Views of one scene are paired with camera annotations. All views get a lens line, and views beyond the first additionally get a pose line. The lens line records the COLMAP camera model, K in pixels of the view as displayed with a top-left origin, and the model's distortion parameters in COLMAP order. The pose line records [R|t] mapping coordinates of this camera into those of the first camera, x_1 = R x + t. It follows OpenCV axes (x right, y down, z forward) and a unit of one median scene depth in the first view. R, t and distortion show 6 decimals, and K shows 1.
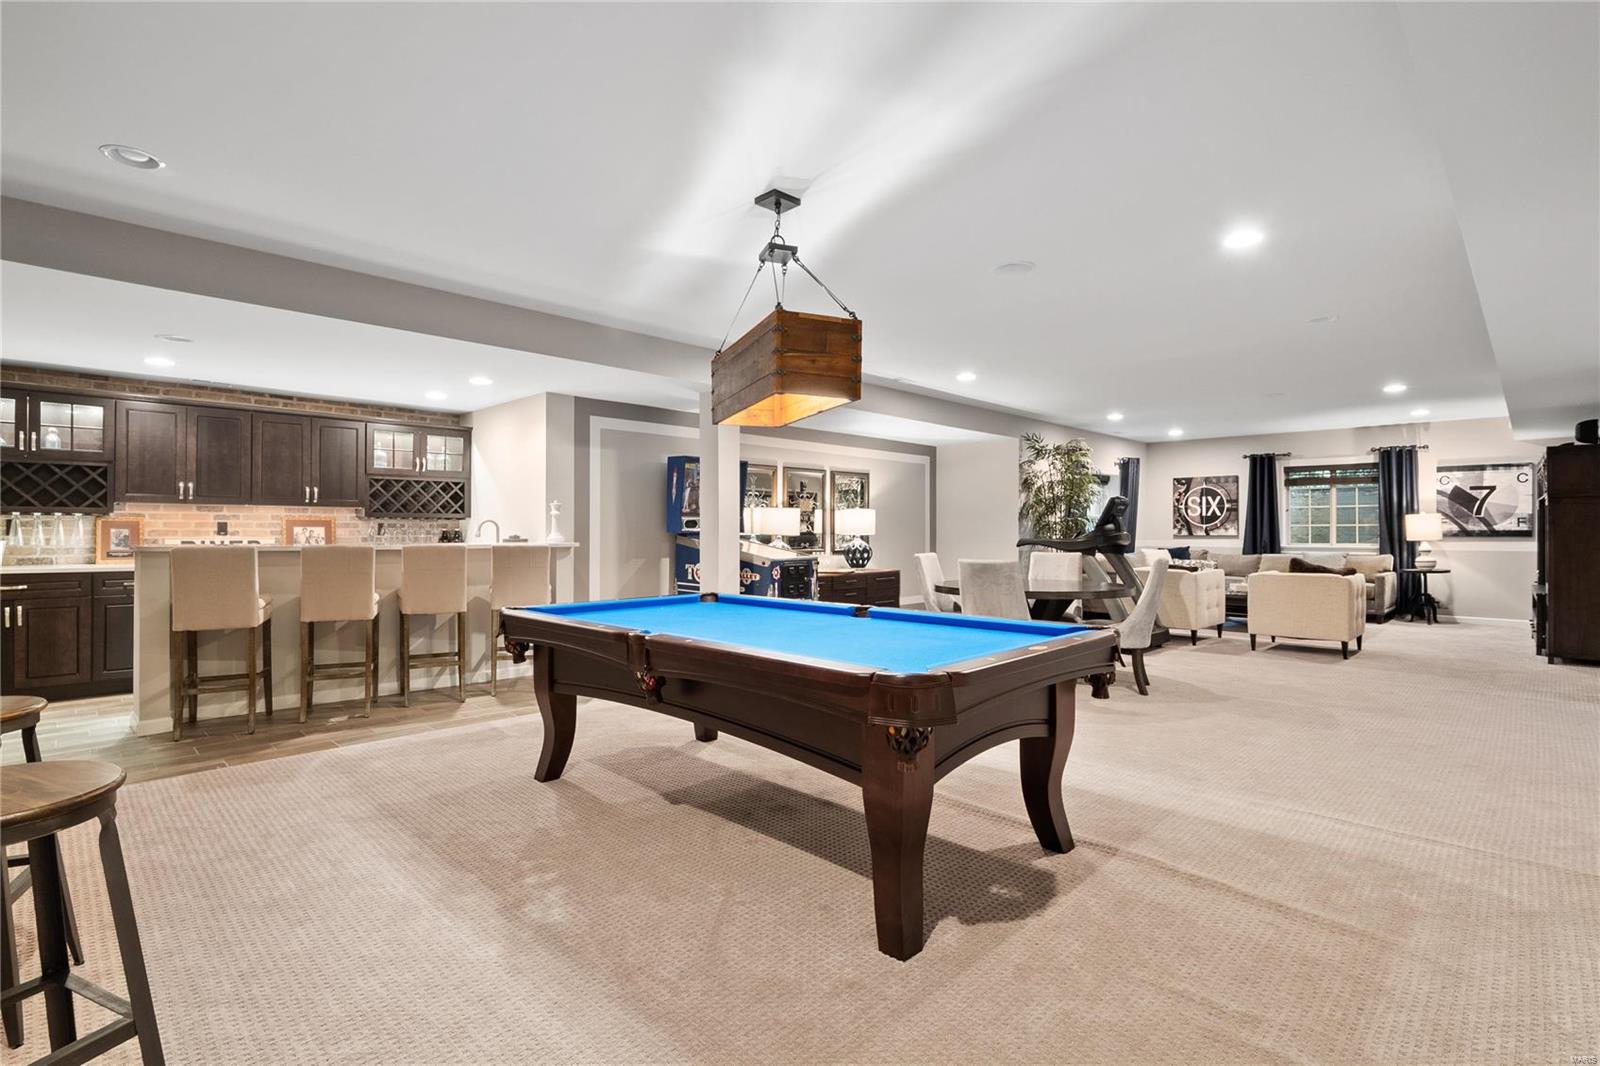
lens RADIAL K [[758.3, 0, 793.8], [0, 758.3, 533.9], [0, 0, 1]] dist [-0.013287, 0.000684]
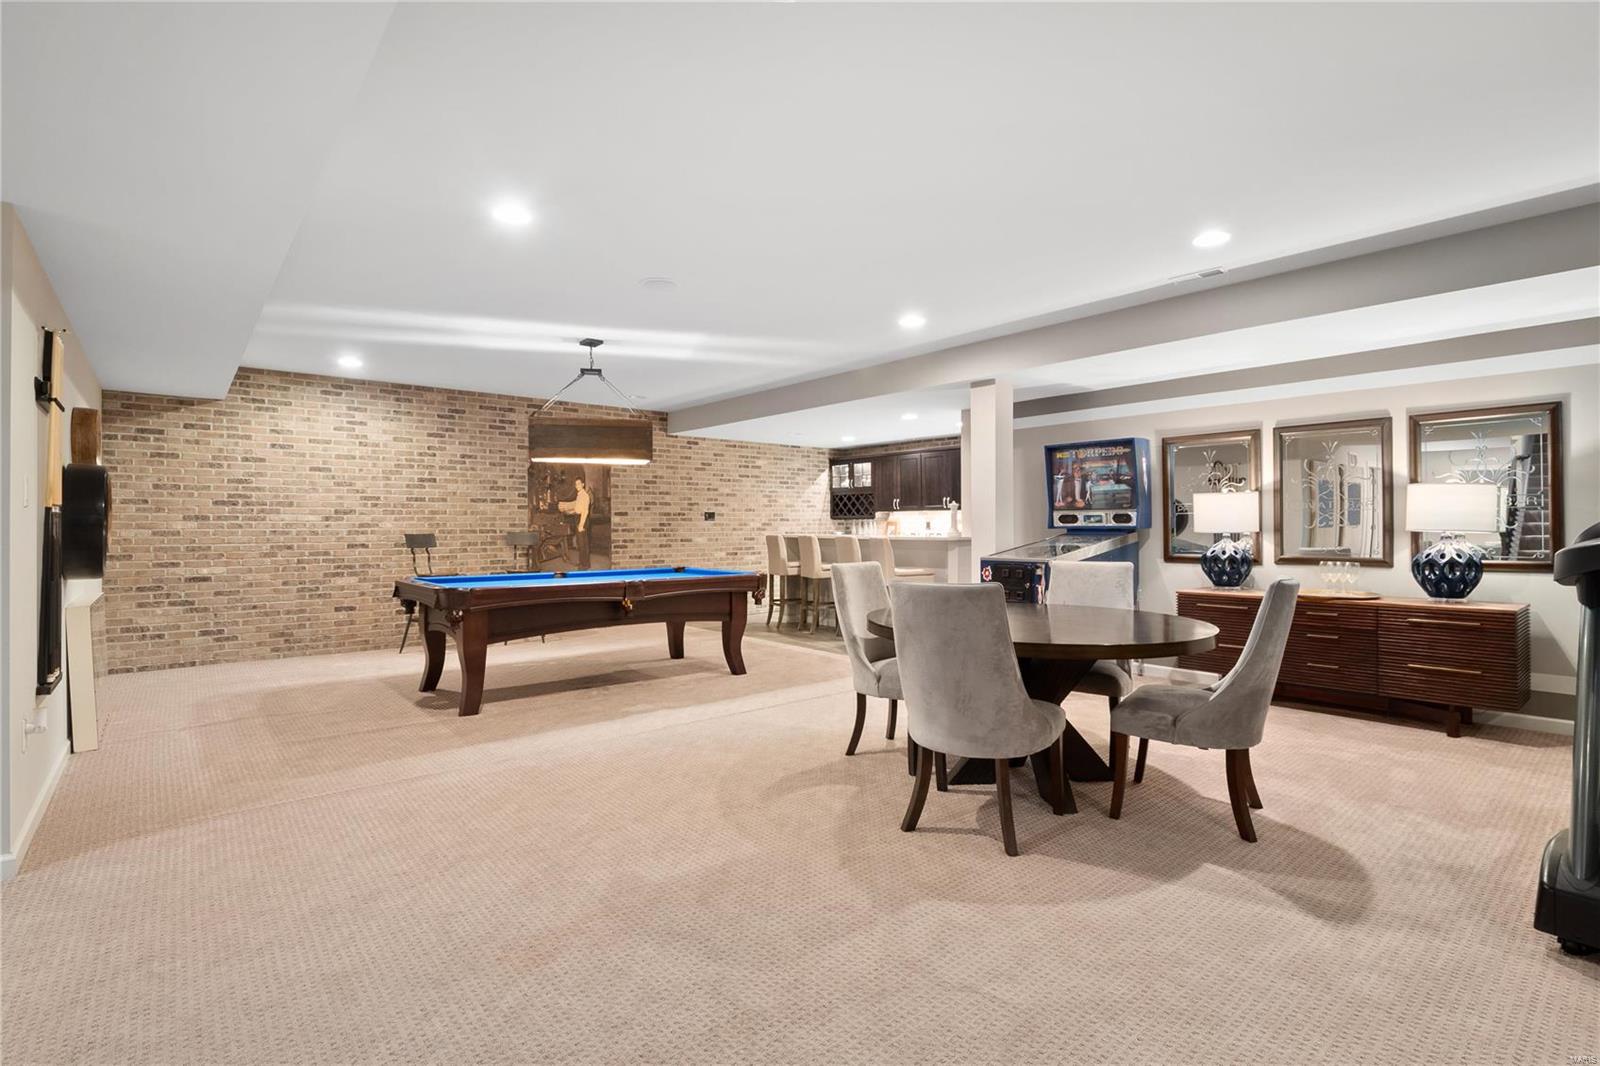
lens RADIAL K [[758.3, 0, 793.9], [0, 758.3, 526.0], [0, 0, 1]] dist [-0.013287, 0.000684]
pose [[-0.105871, 0.000215, -0.994380, 0.790618], [0.003250, 0.999995, -0.000130, -0.006001], [0.994375, -0.003245, -0.105871, 0.780219]]
